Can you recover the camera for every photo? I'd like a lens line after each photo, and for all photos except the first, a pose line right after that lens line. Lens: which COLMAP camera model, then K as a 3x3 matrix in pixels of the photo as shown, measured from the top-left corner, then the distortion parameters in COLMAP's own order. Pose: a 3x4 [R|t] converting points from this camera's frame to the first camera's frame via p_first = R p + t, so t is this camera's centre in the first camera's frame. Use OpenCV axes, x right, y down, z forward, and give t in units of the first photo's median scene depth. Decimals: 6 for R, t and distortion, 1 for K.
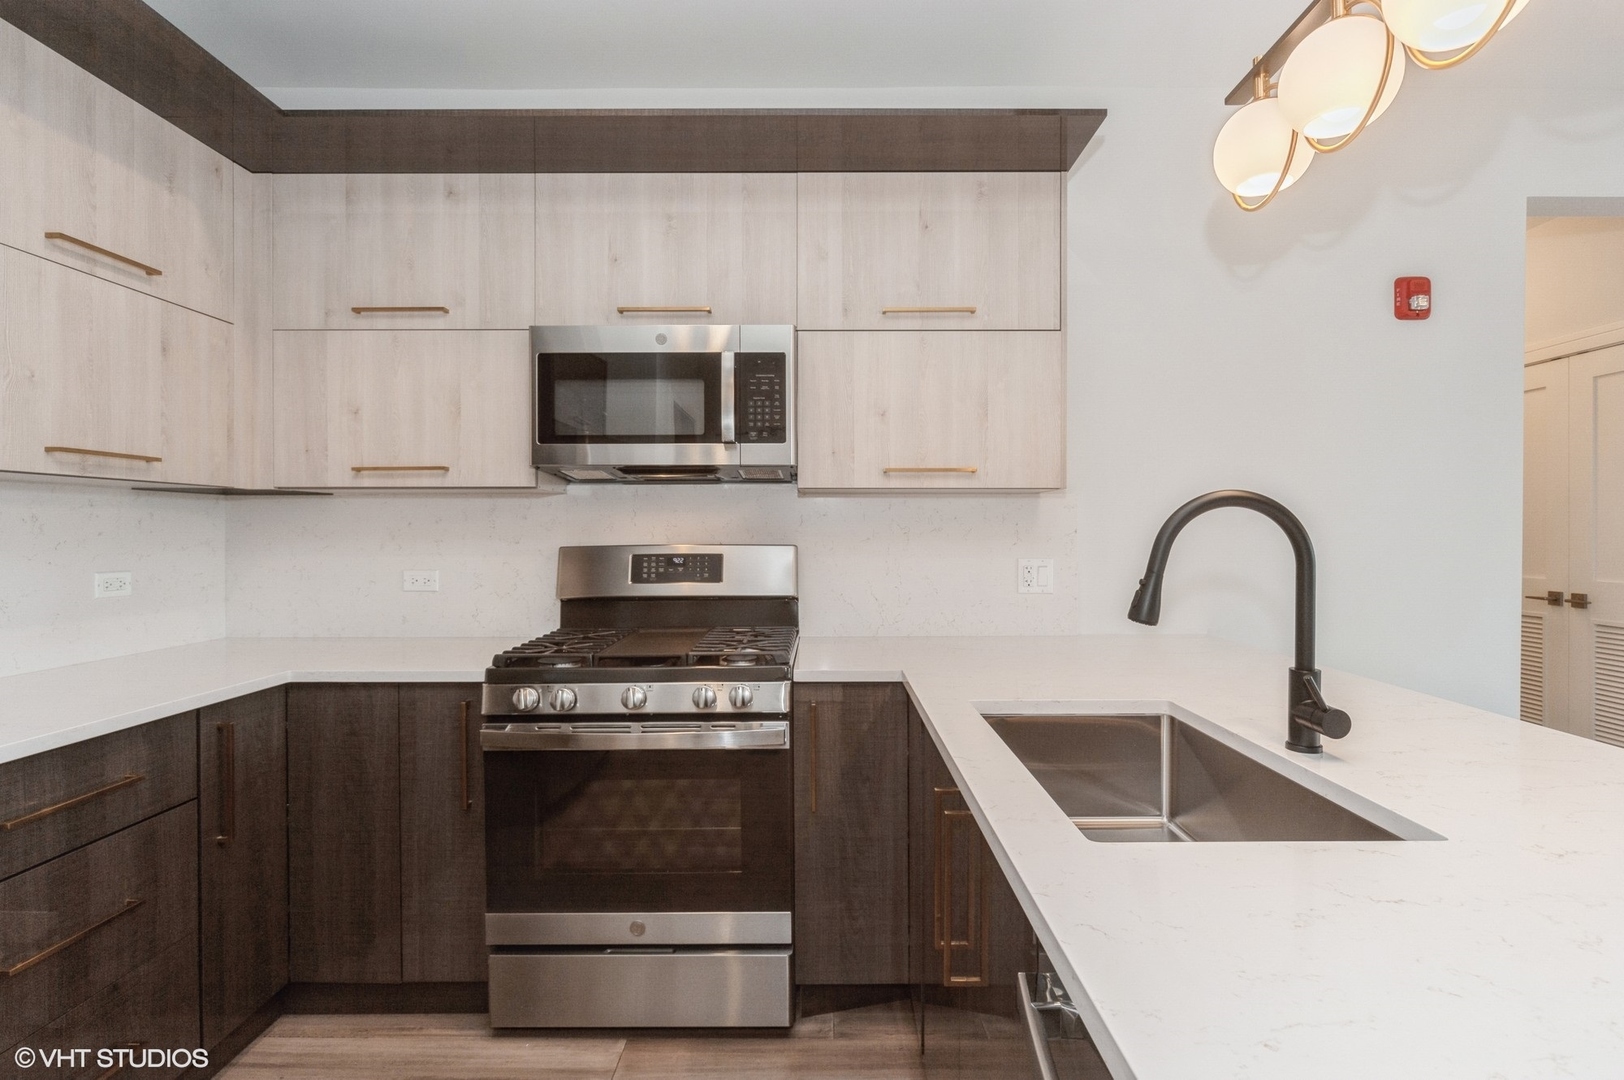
lens RADIAL K [[783.2, 0, 799.2], [0, 783.2, 540.6], [0, 0, 1]] dist [-0.006283, -0.001537]
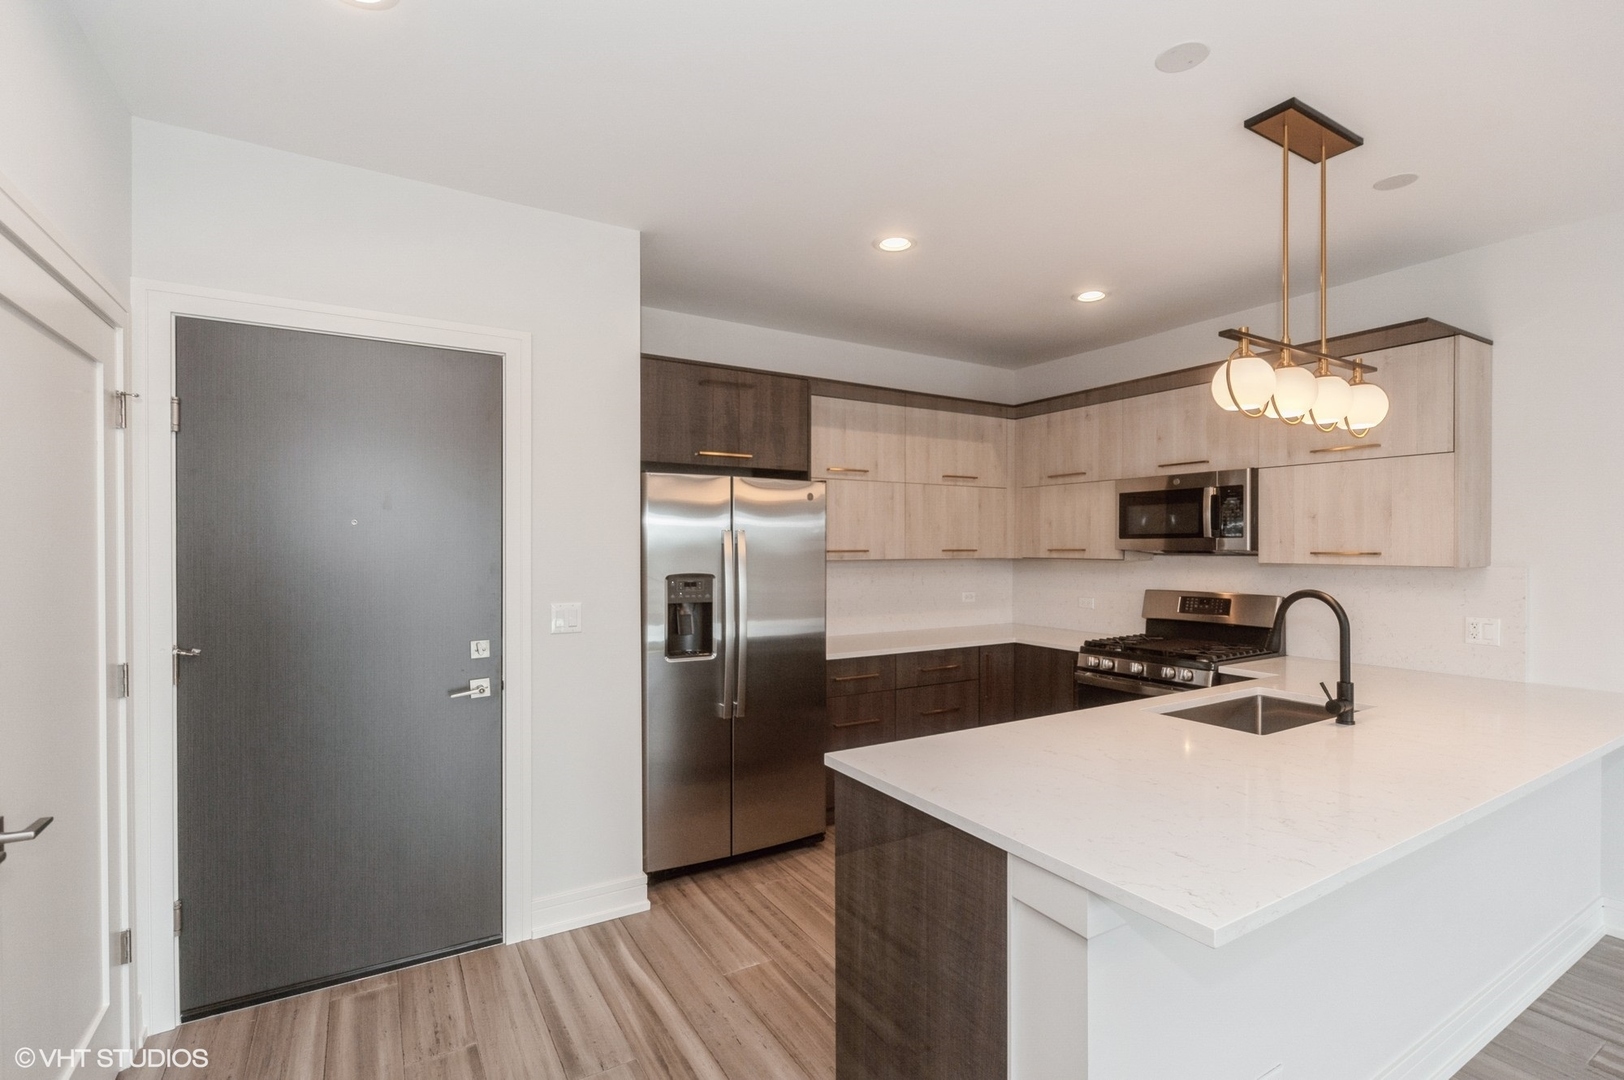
lens RADIAL K [[756.3, 0, 822.9], [0, 756.3, 548.7], [0, 0, 1]] dist [0.002947, -0.000218]
pose [[0.525931, 0.006118, -0.850505, 0.886445], [-0.006352, 0.999974, 0.003266, -0.097490], [0.850503, 0.003684, 0.525957, -0.639412]]
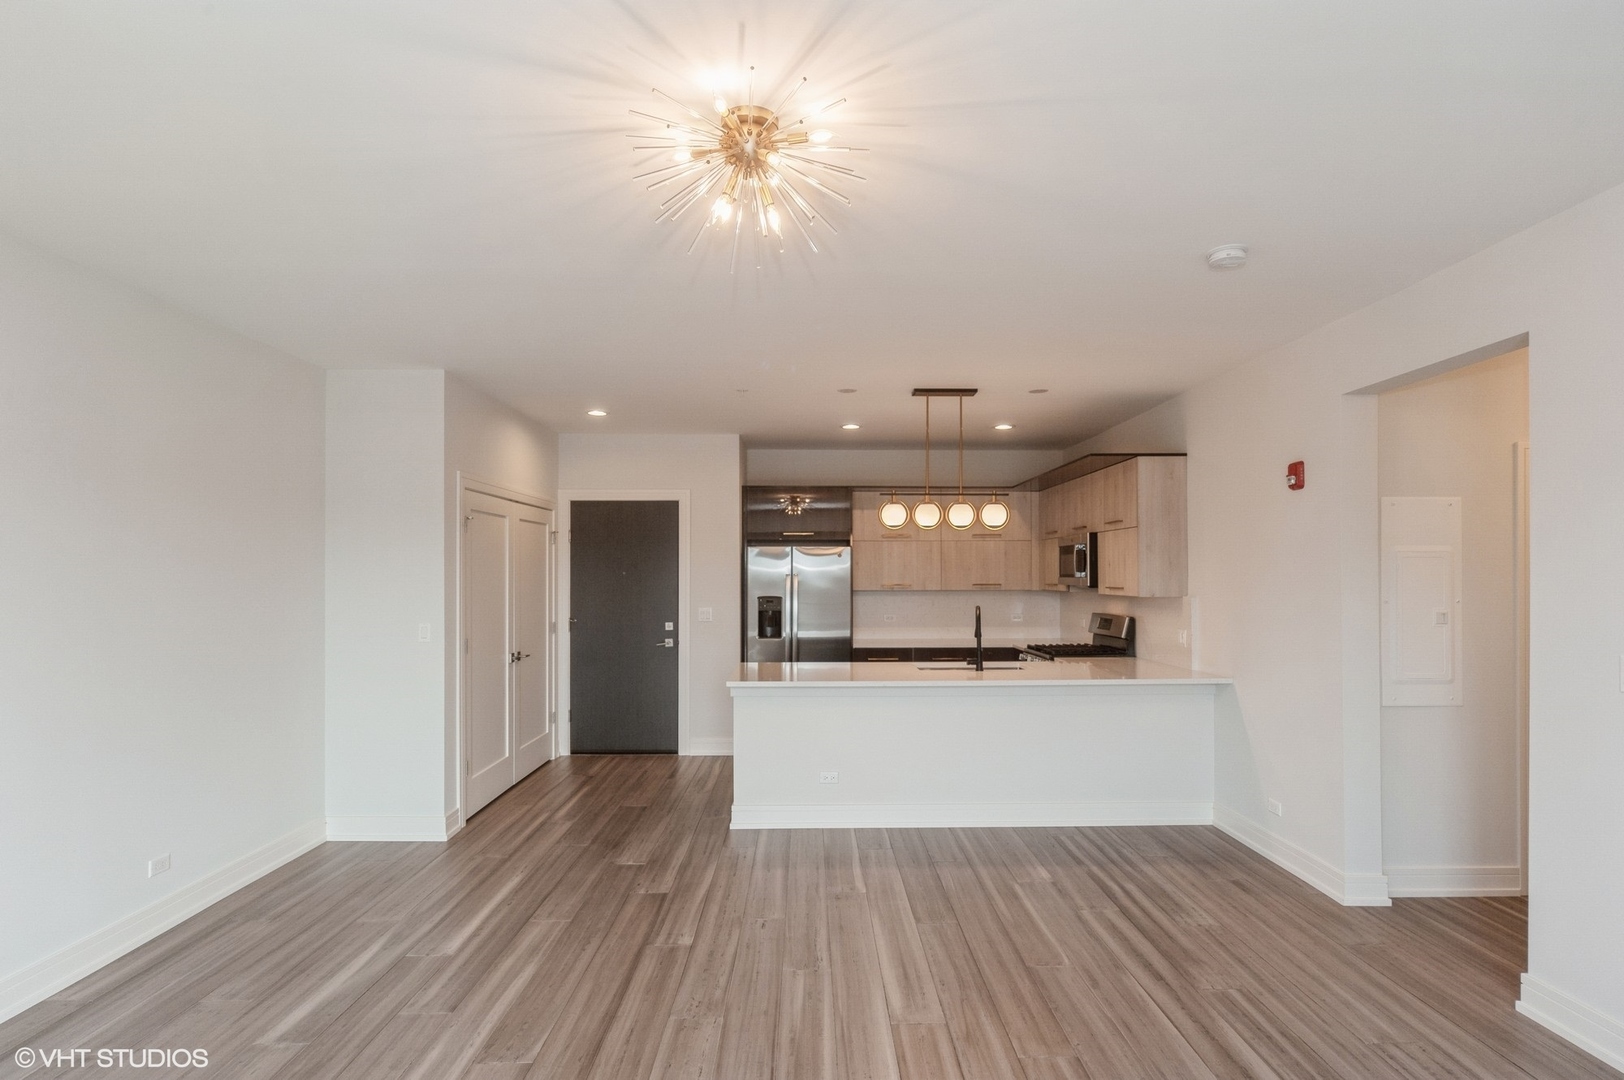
lens RADIAL K [[857.9, 0, 810.9], [0, 857.9, 550.6], [0, 0, 1]] dist [-0.006567, 0.001847]
pose [[0.012536, -0.028484, -0.999516, 2.808043], [-0.004514, 0.999582, -0.028543, -0.124751], [0.999911, 0.004869, 0.012402, 0.021820]]
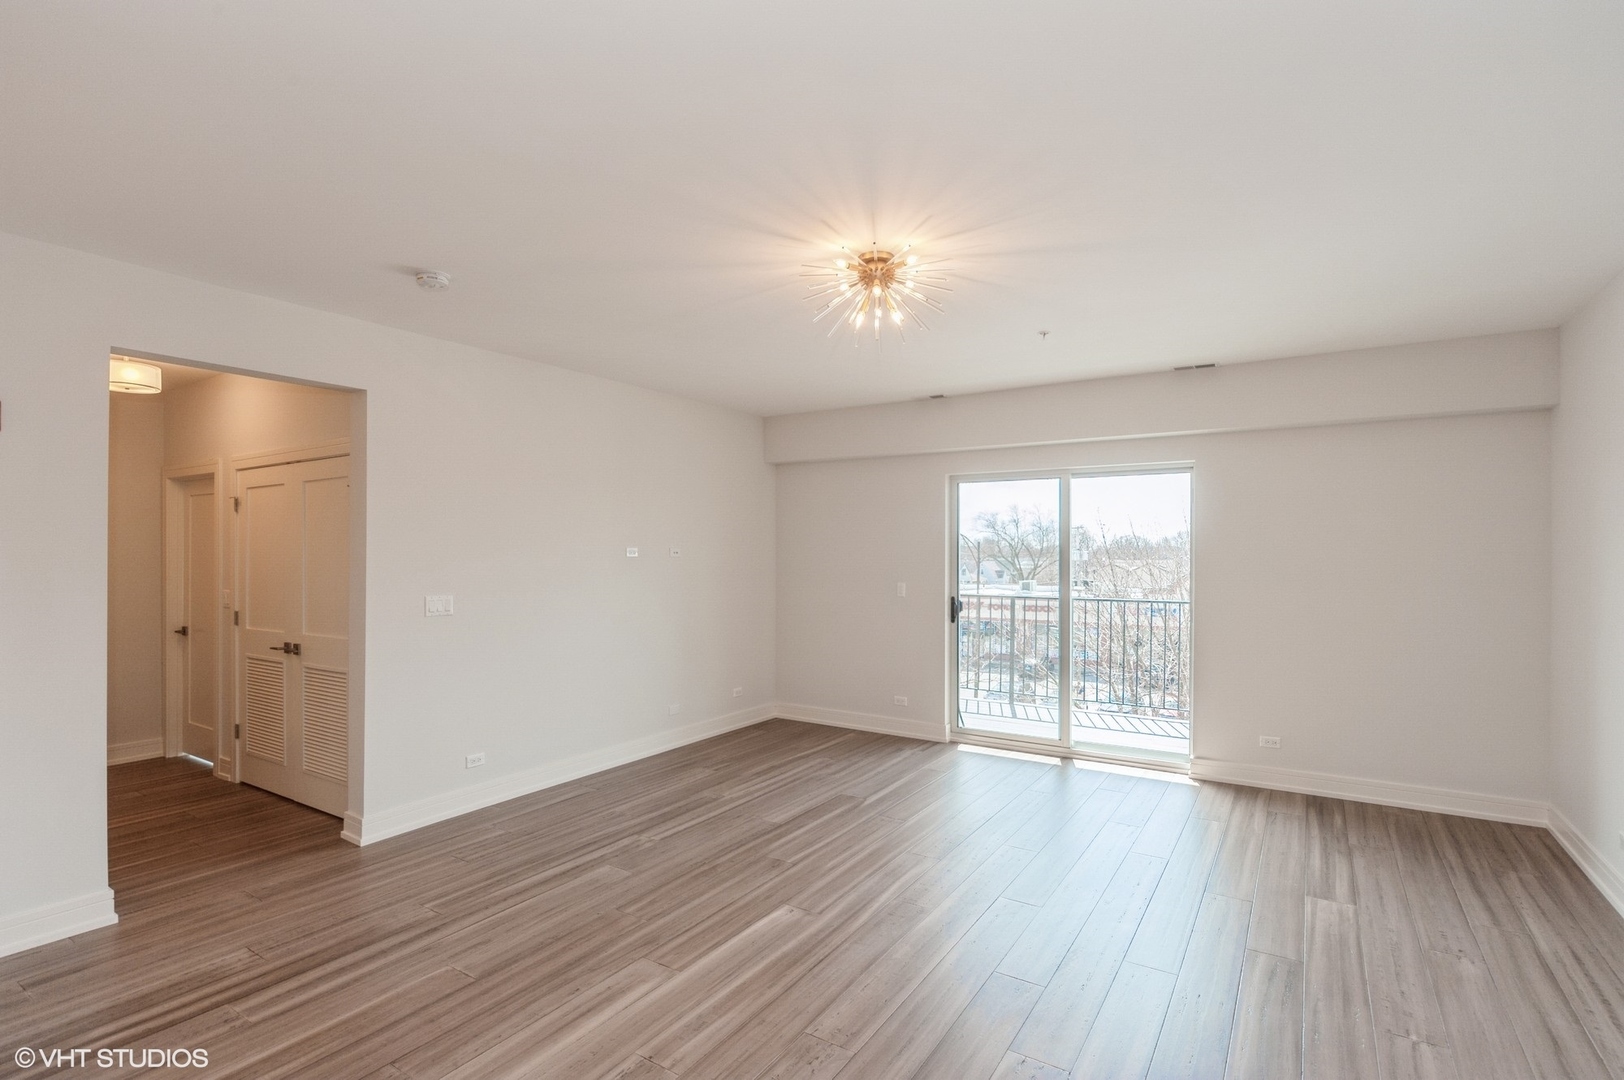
lens RADIAL K [[783.2, 0, 823.8], [0, 783.2, 538.2], [0, 0, 1]] dist [-0.006283, -0.001537]
pose [[0.531930, 0.011219, 0.846714, 0.555204], [0.005327, 0.999848, -0.016594, -0.123241], [-0.846771, 0.013337, 0.531790, -0.708297]]
